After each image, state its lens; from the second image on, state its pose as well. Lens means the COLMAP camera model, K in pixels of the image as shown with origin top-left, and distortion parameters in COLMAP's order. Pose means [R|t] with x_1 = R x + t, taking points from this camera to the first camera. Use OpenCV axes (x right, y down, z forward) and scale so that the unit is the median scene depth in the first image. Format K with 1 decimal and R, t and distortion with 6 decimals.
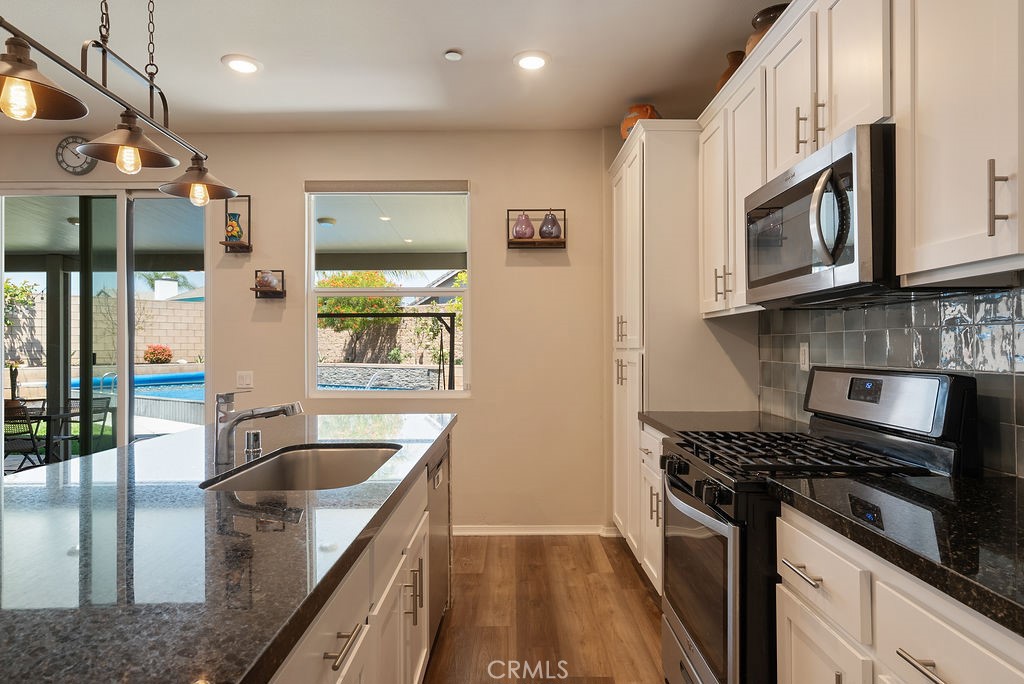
lens RADIAL K [[600.7, 0, 508.2], [0, 600.7, 343.9], [0, 0, 1]] dist [0.012991, -0.000224]
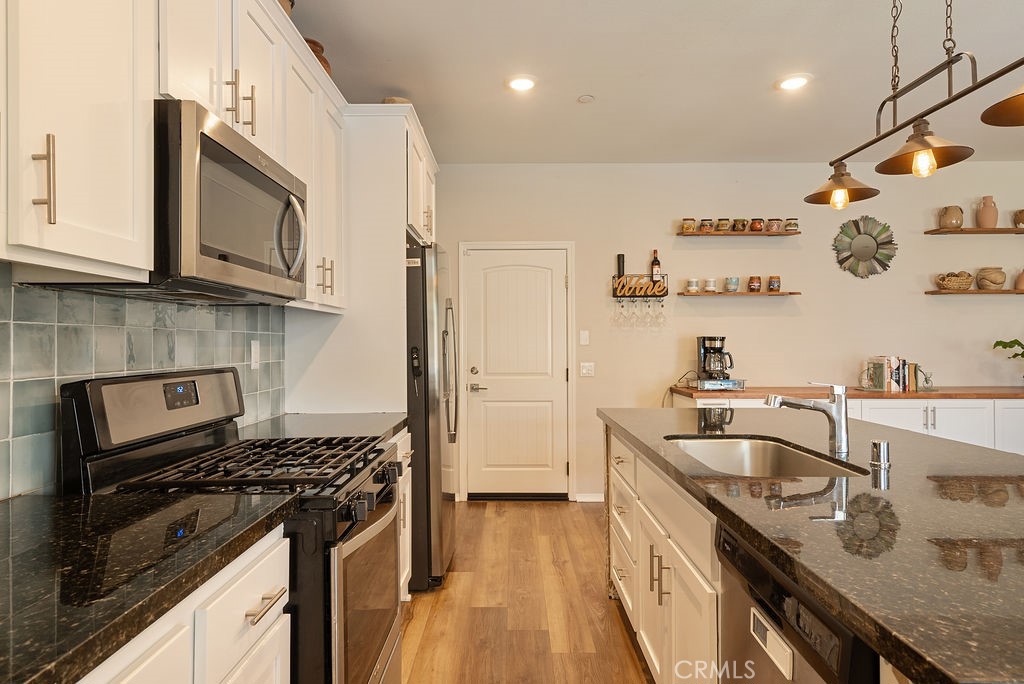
lens RADIAL K [[600.7, 0, 514.7], [0, 600.7, 340.3], [0, 0, 1]] dist [0.012991, -0.000224]
pose [[-0.999818, 0.010554, -0.015922, 0.046120], [0.010786, 0.999836, -0.014523, 0.005964], [0.015766, -0.014692, -0.999768, 0.921132]]
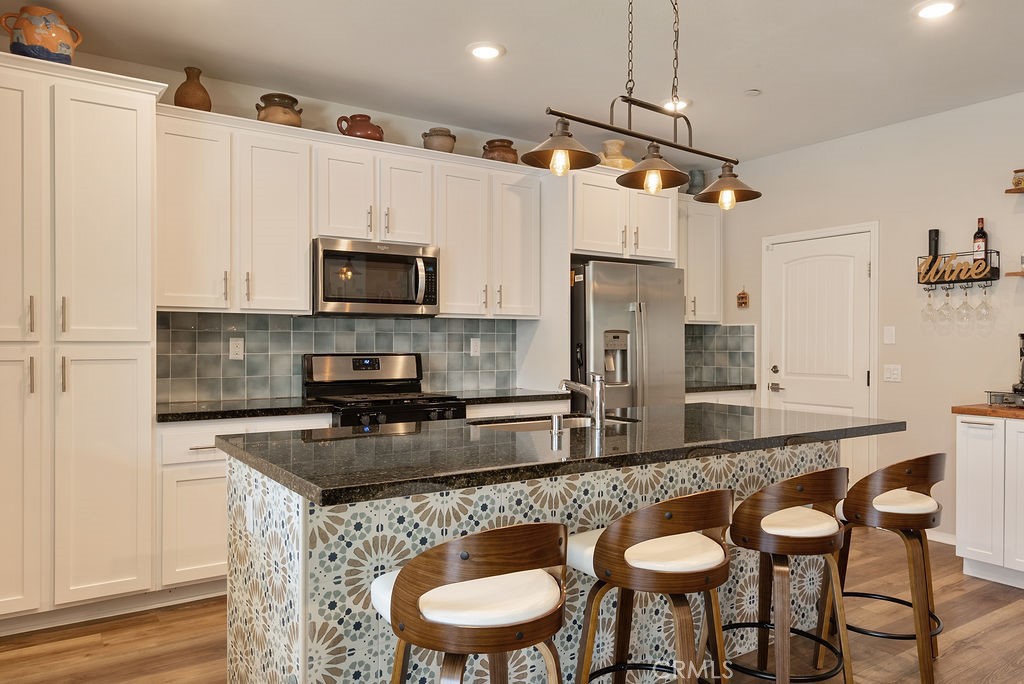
lens RADIAL K [[702.8, 0, 514.5], [0, 702.8, 346.5], [0, 0, 1]] dist [0.009867, -0.001828]
pose [[-0.574745, -0.000723, 0.818332, -0.722999], [-0.005830, 0.999978, -0.003210, 0.011357], [-0.818312, -0.006616, -0.574737, 0.907876]]
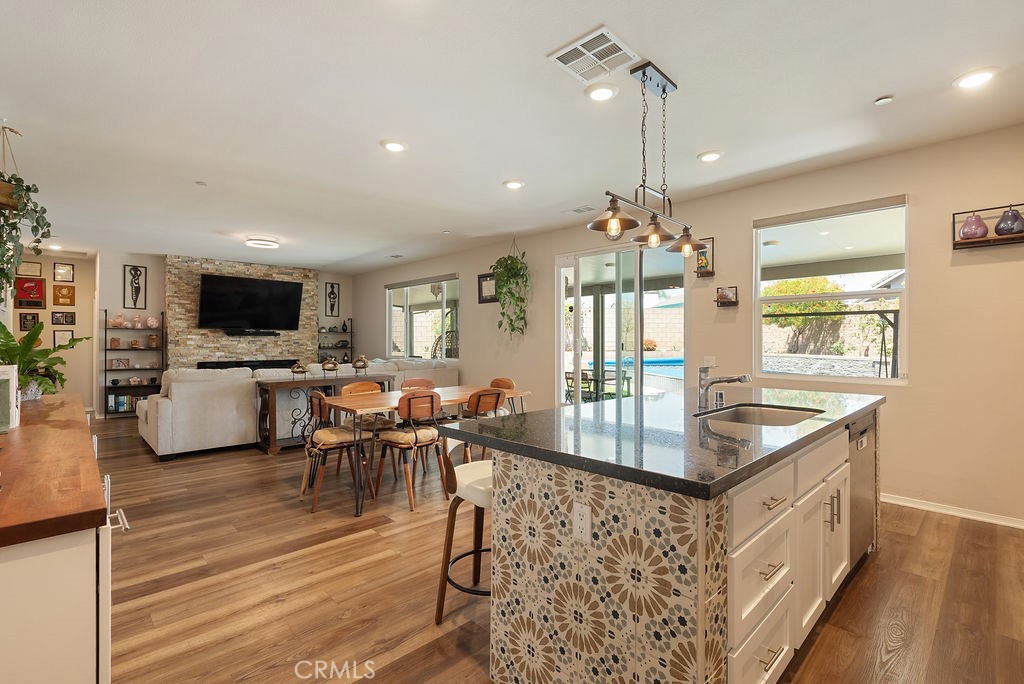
lens RADIAL K [[472.3, 0, 513.2], [0, 472.3, 340.5], [0, 0, 1]] dist [-0.001980, 0.001210]
pose [[0.699851, 0.004433, -0.714275, 0.052628], [-0.000178, 0.999982, 0.006032, -0.001344], [0.714288, -0.004095, 0.699839, -0.154884]]
